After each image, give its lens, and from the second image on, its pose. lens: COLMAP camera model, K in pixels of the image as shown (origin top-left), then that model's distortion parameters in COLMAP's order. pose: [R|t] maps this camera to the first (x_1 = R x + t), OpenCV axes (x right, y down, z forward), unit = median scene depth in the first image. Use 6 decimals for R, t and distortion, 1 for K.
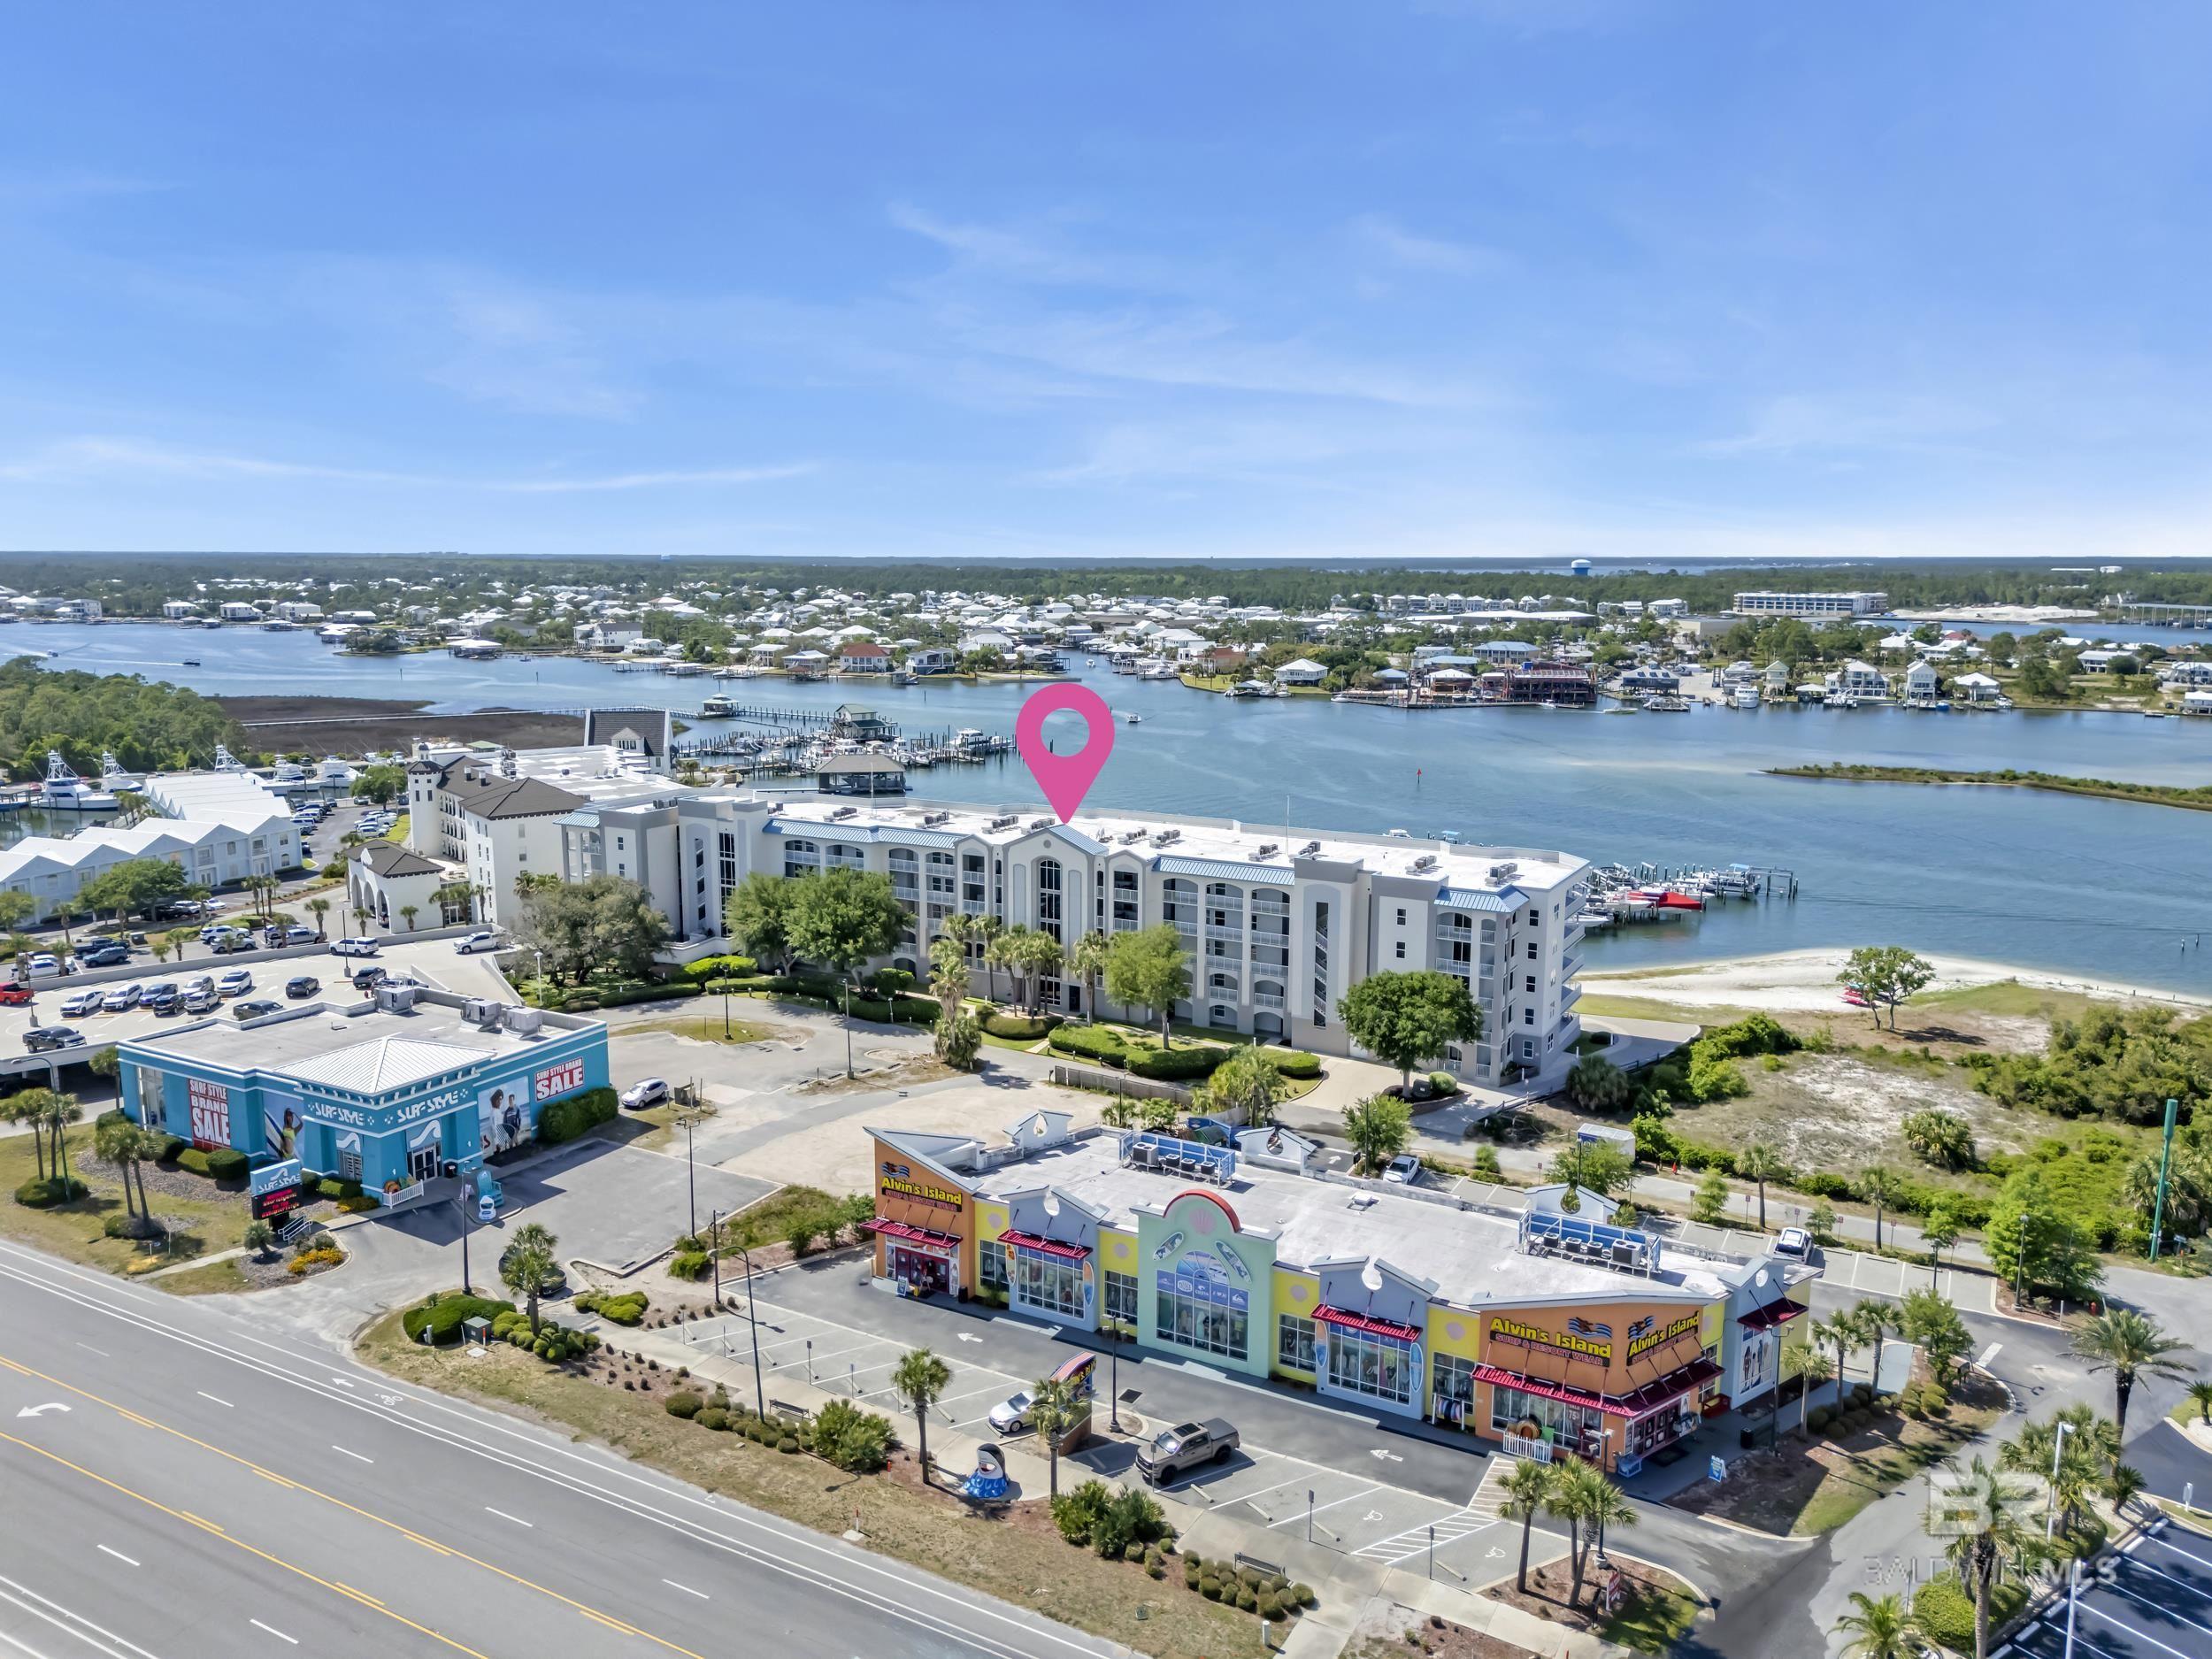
lens RADIAL K [[1668.3, 0, 1106.0], [0, 1668.3, 829.5], [0, 0, 1]] dist [0.054892, -0.049219]
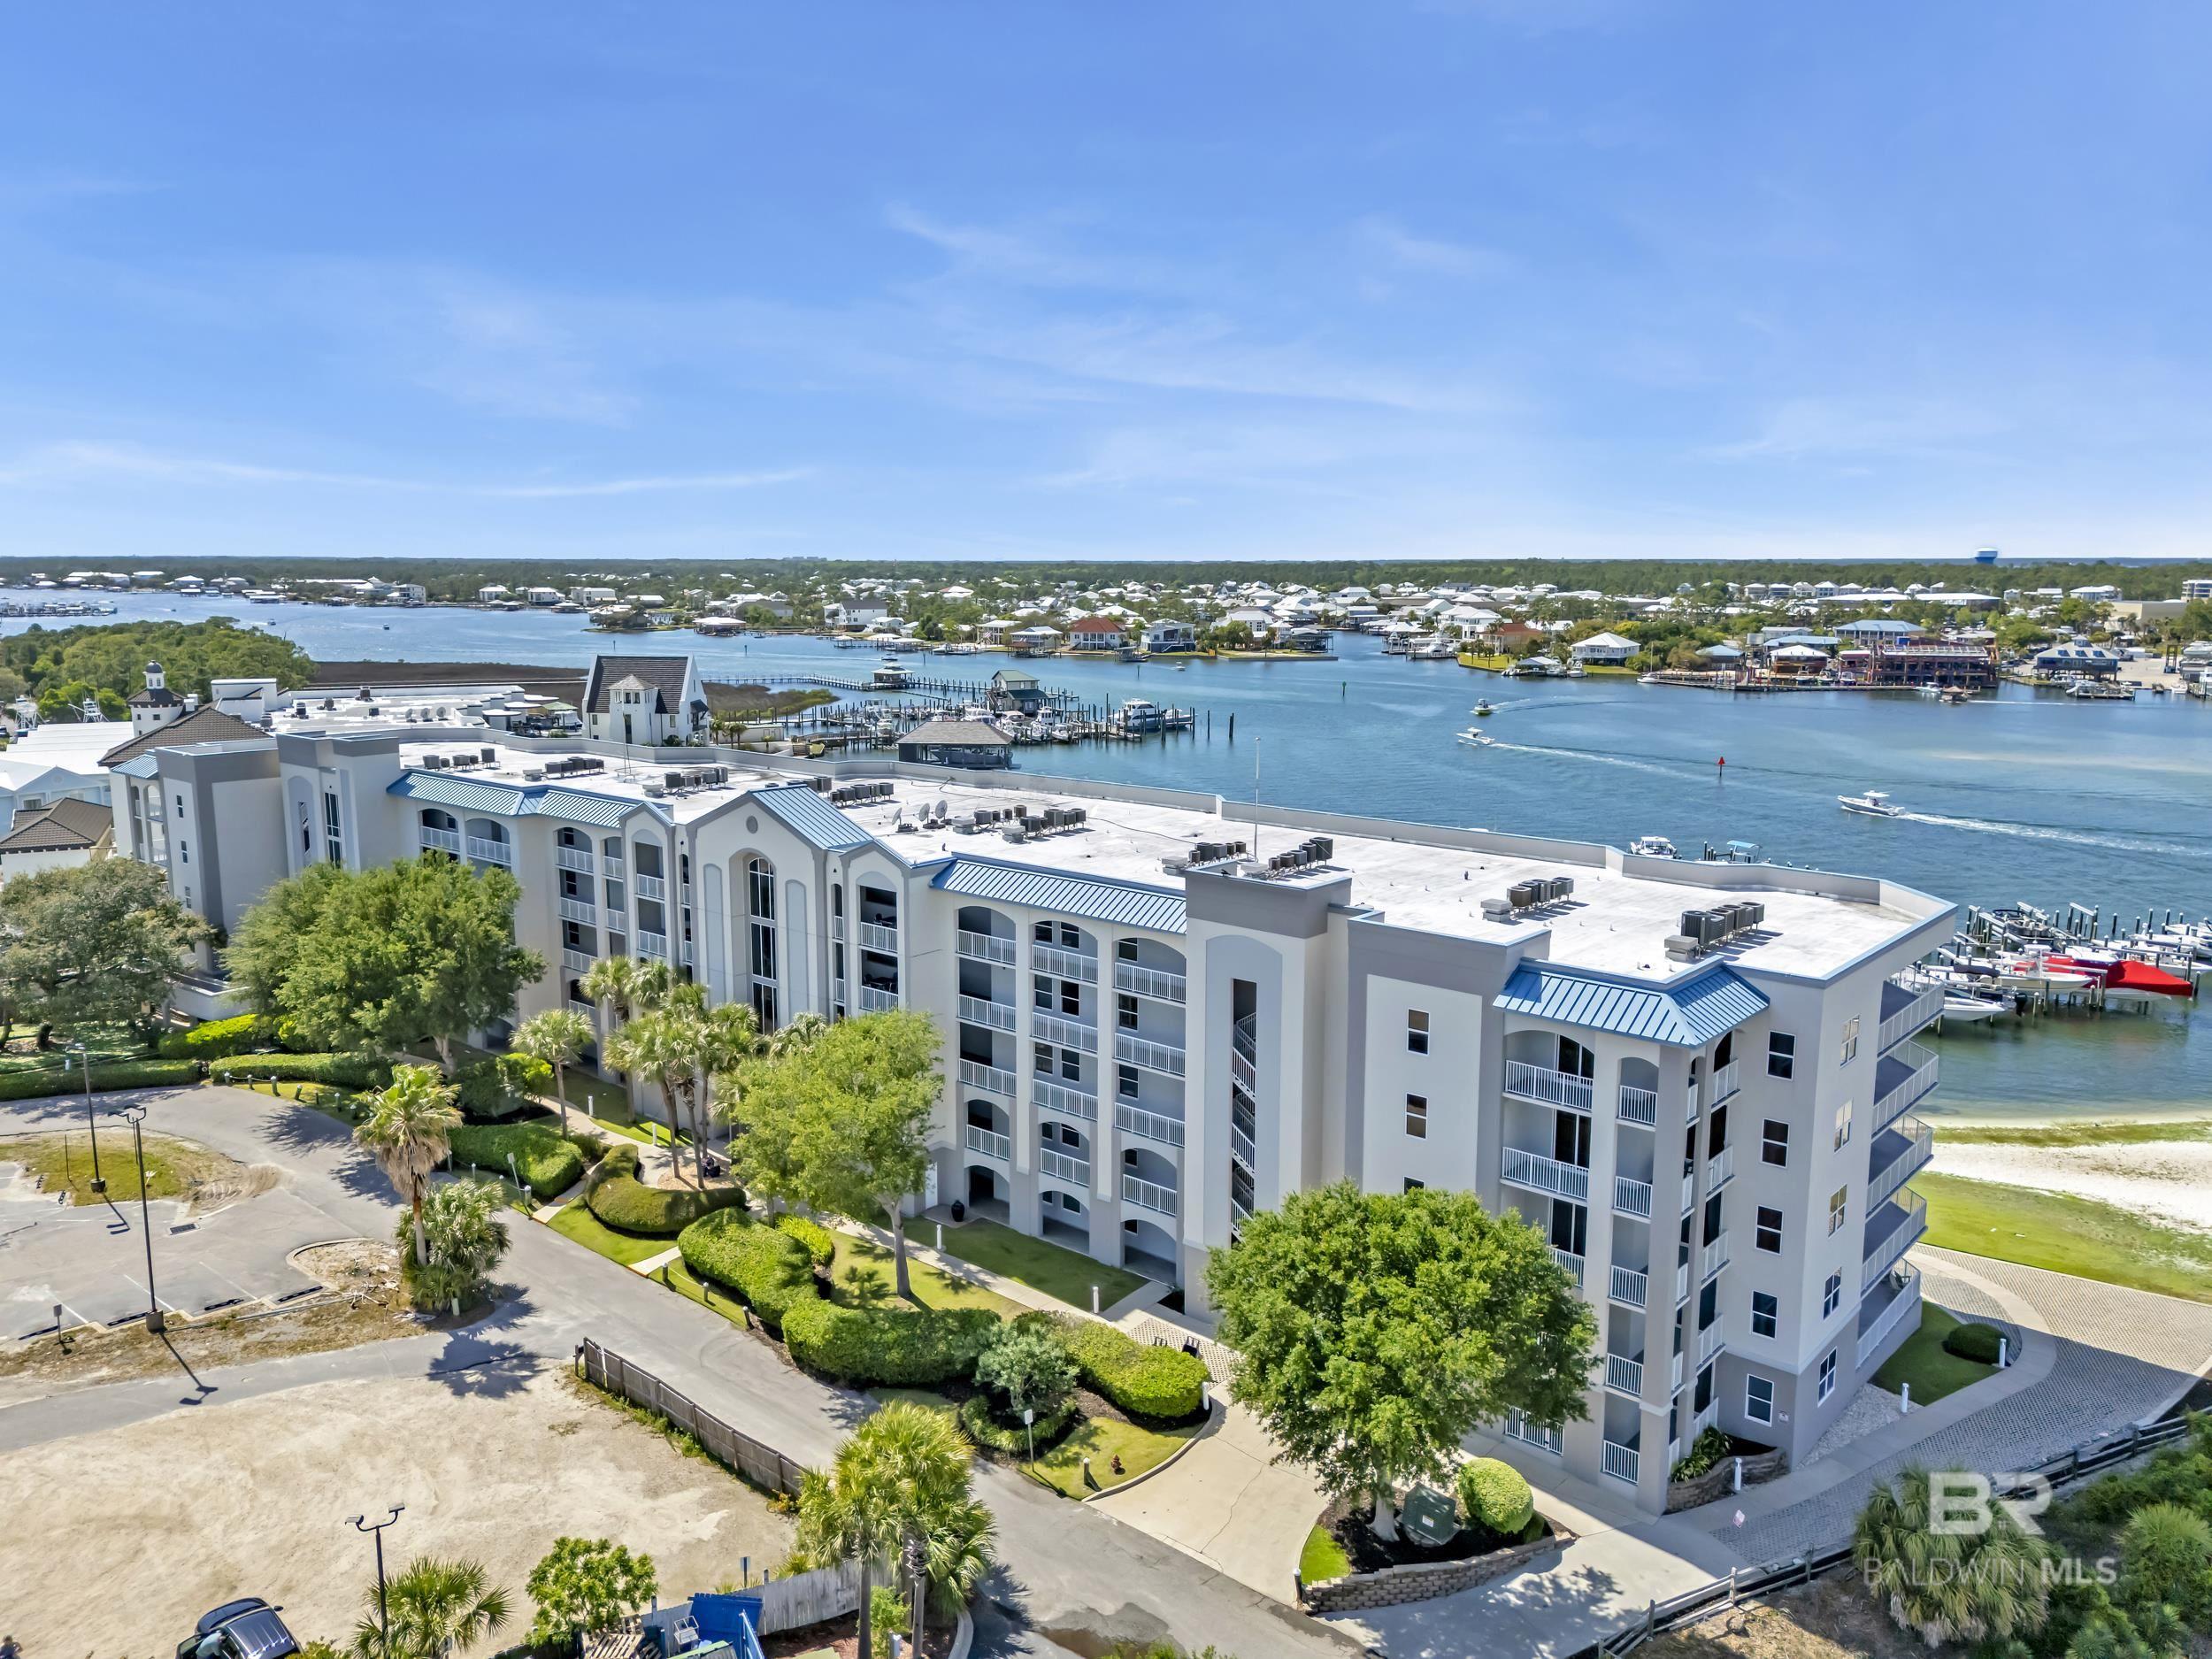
lens RADIAL K [[1668.3, 0, 1106.0], [0, 1668.3, 829.5], [0, 0, 1]] dist [0.054892, -0.049219]
pose [[0.979402, 0.030610, -0.199584, 0.061434], [-0.031358, 0.999508, -0.000585, 0.002699], [0.199468, 0.006831, 0.979881, 0.204397]]
